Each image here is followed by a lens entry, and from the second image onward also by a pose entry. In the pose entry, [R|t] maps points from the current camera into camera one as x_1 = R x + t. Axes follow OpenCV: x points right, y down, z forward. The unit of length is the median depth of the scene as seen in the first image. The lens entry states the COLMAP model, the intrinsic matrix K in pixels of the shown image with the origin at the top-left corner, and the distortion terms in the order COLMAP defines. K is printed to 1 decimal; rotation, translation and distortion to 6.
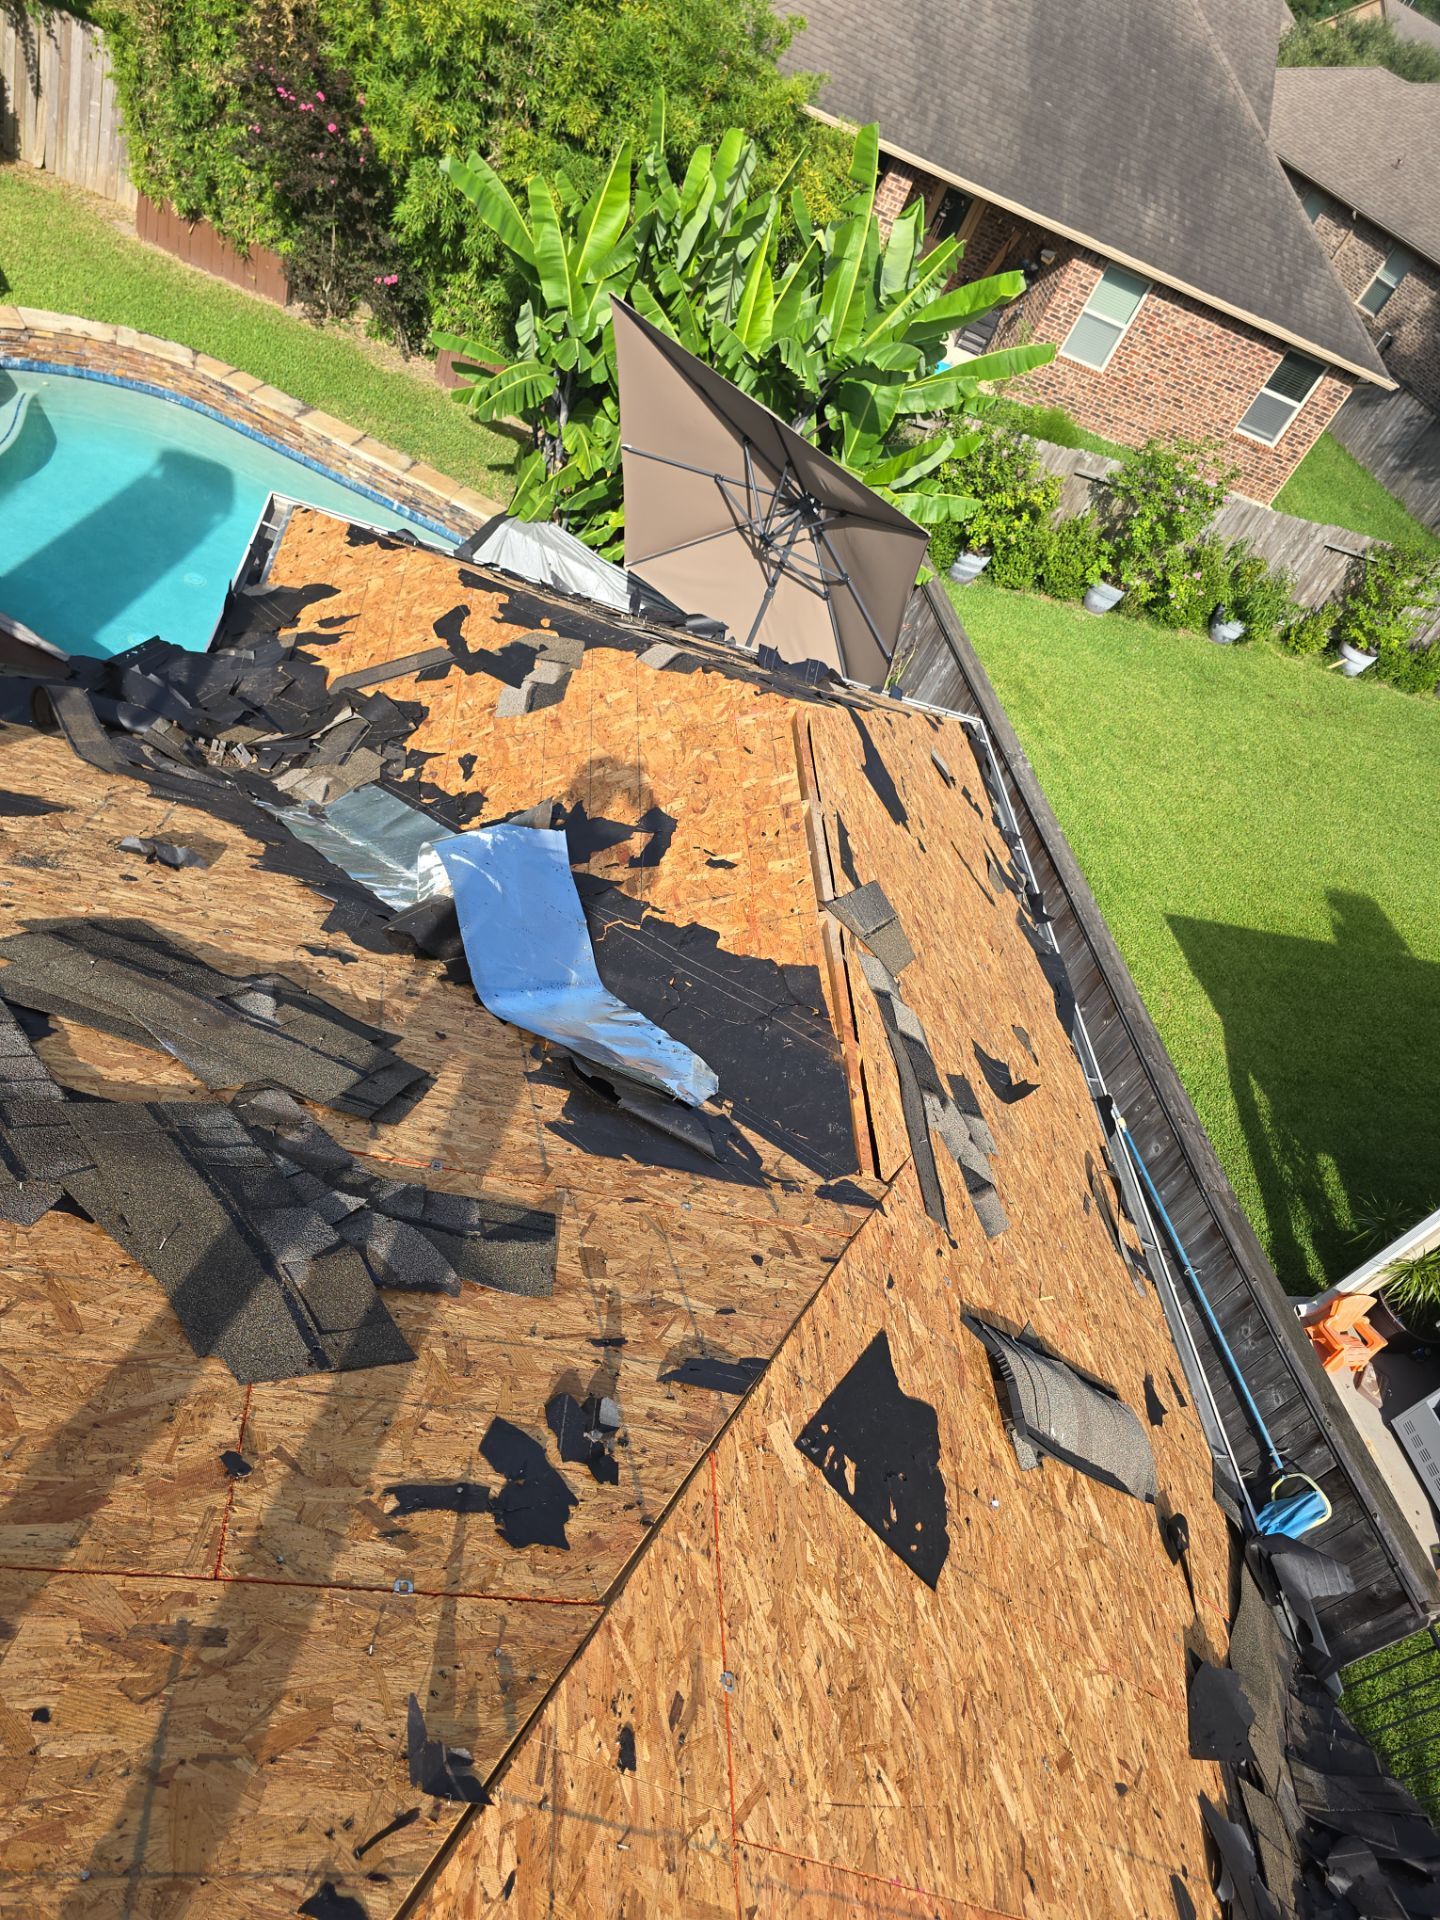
lens RADIAL K [[1336.5, 0, 725.2], [0, 1336.5, 953.7], [0, 0, 1]] dist [0.057622, -0.053125]
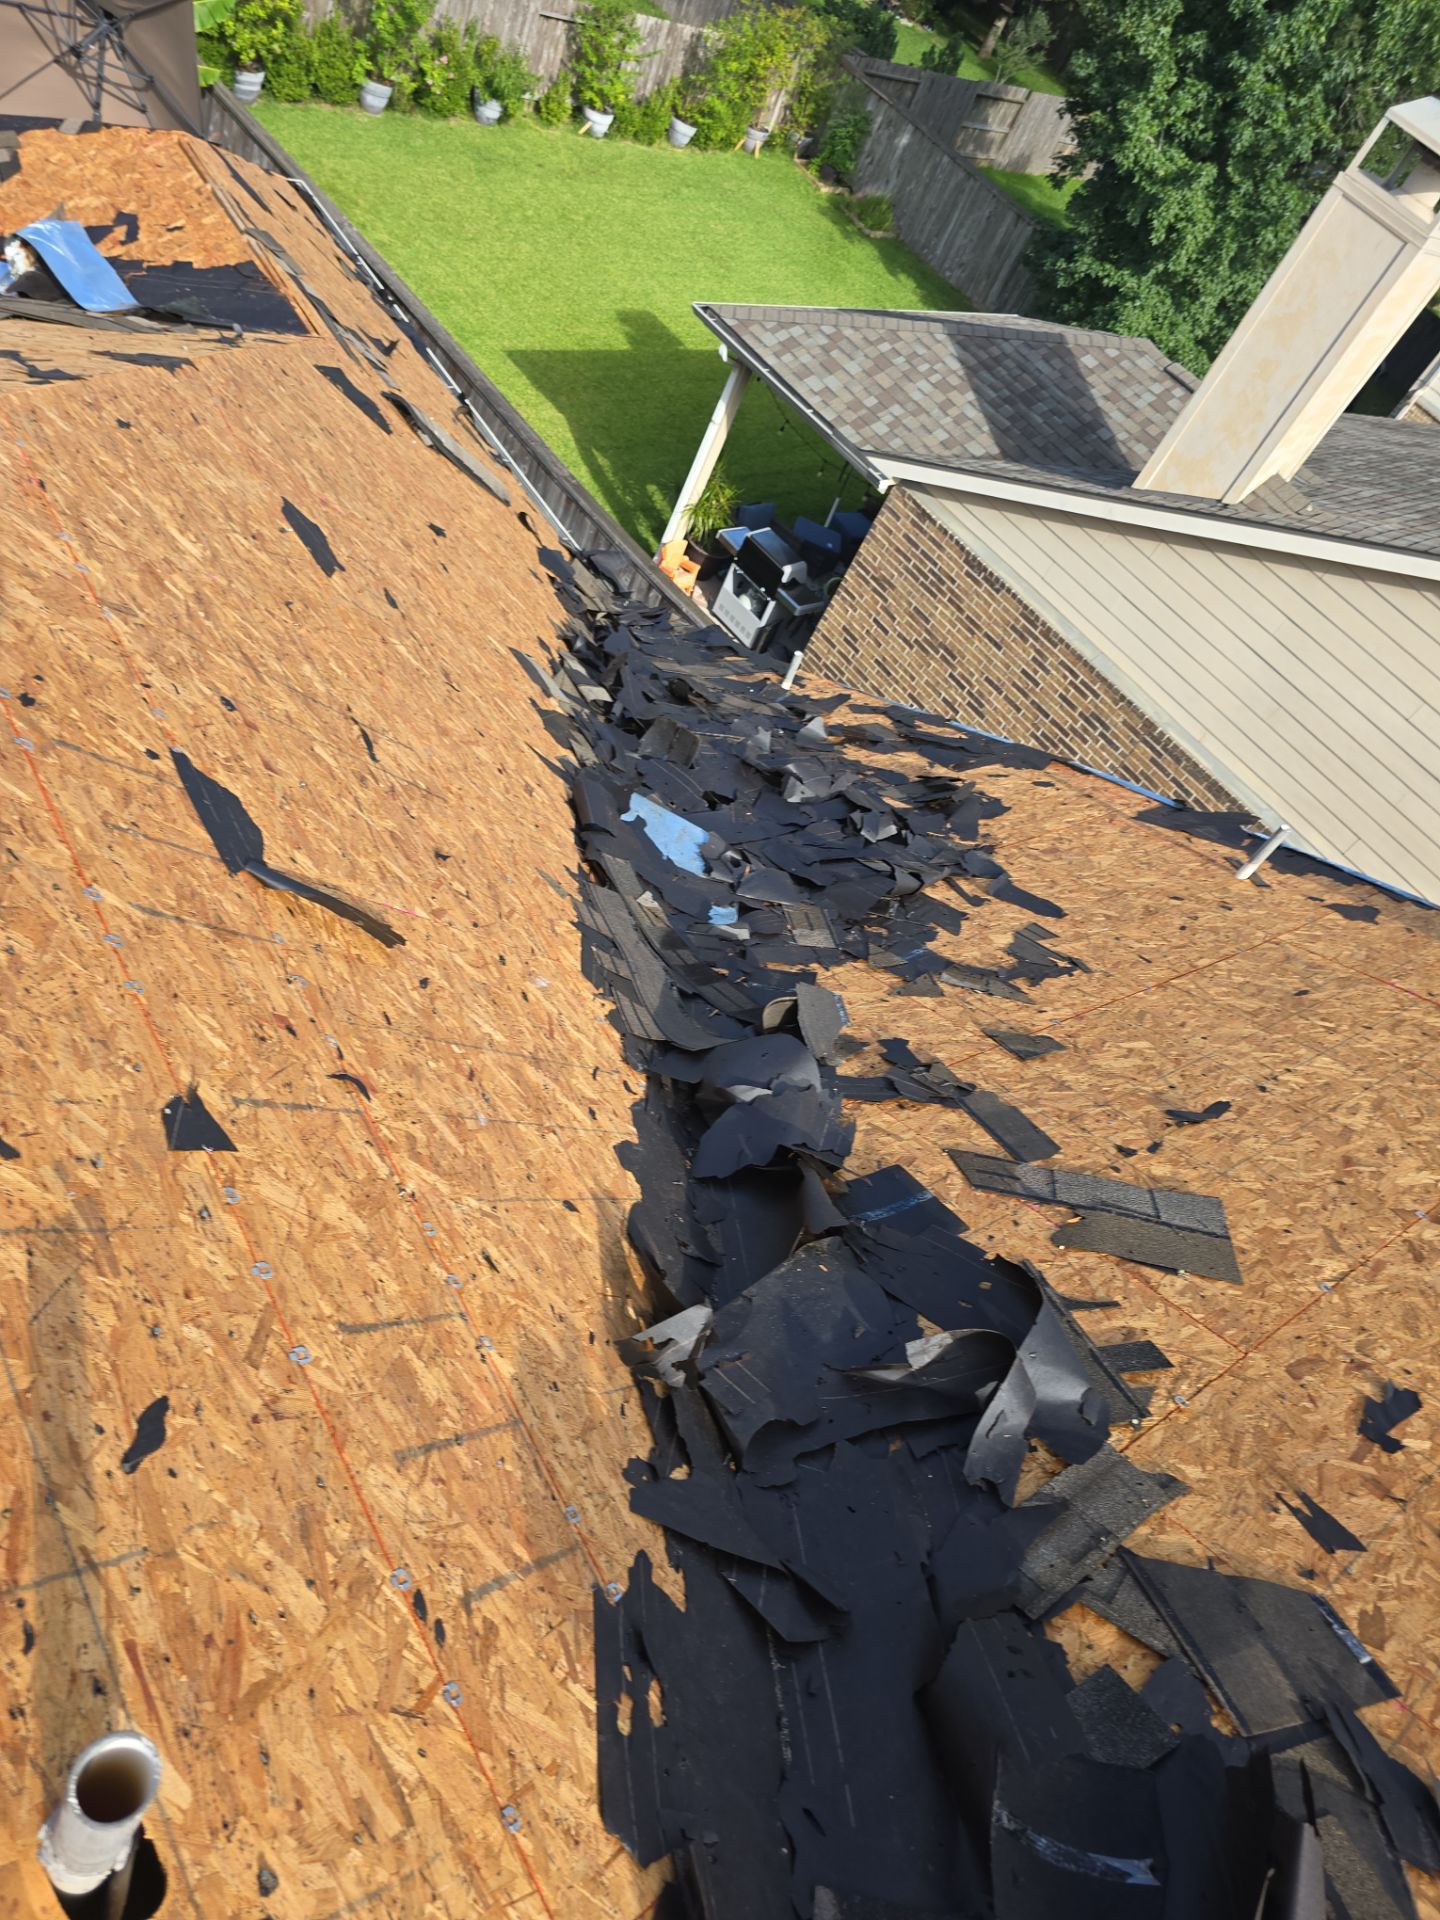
lens RADIAL K [[1312.7, 0, 720.0], [0, 1312.7, 960.0], [0, 0, 1]] dist [0.064170, -0.048270]
pose [[0.880562, -0.375419, 0.289260, -0.069443], [0.281160, 0.905144, 0.318847, 0.127108], [-0.381523, -0.199436, 0.902588, -0.301533]]
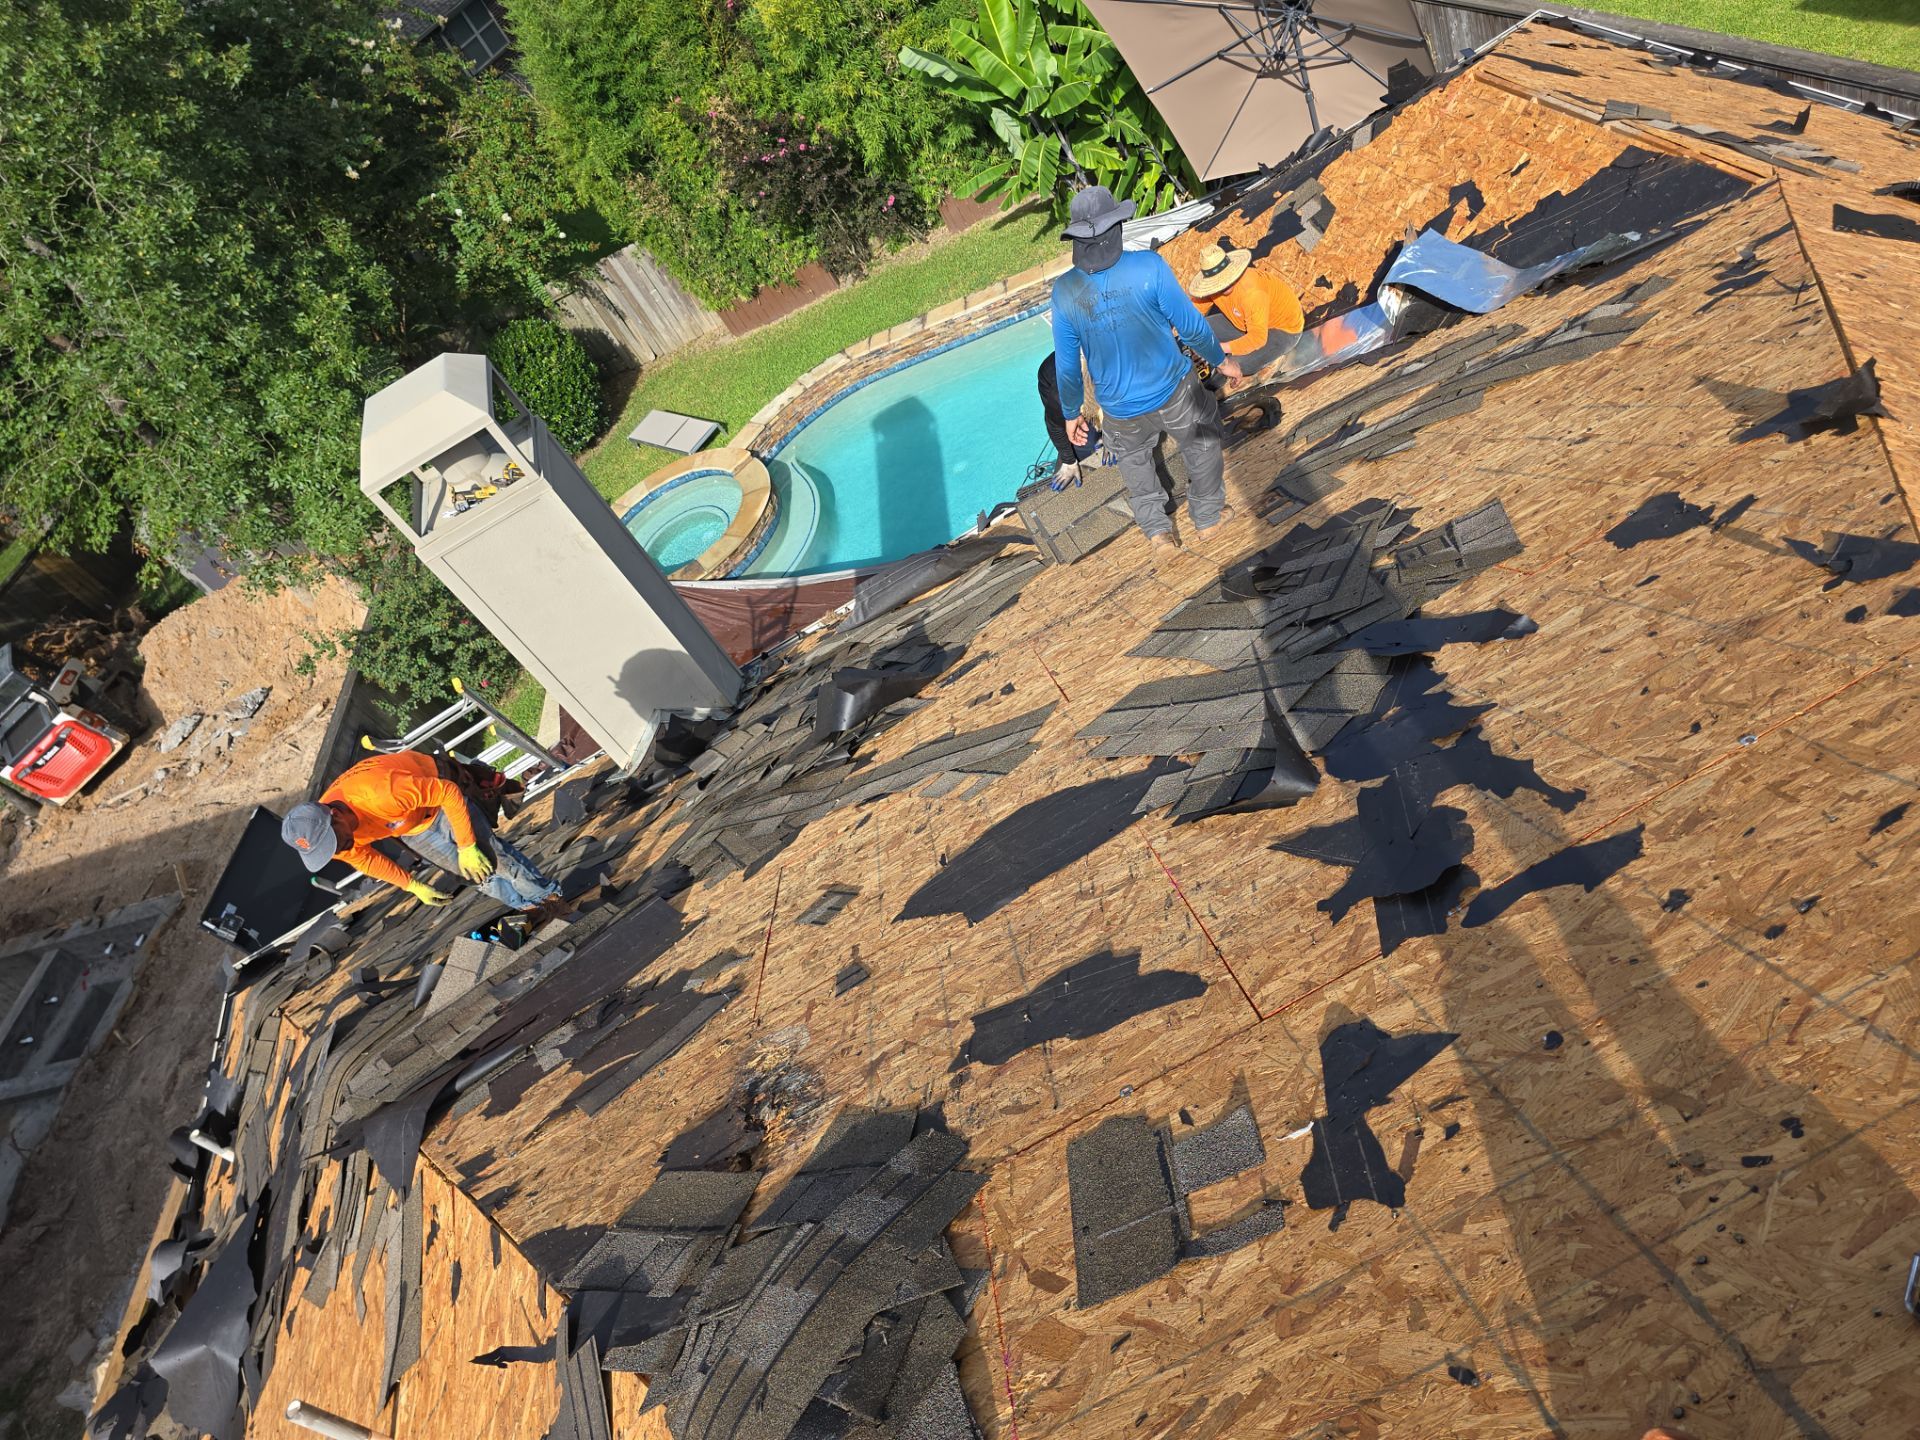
lens RADIAL K [[1312.7, 0, 960.0], [0, 1312.7, 720.0], [0, 0, 1]] dist [0.064170, -0.048270]
pose [[0.663318, -0.667934, -0.337451, -0.097340], [0.678995, 0.726762, -0.103836, 0.033533], [0.314603, -0.160251, 0.935599, -0.215708]]
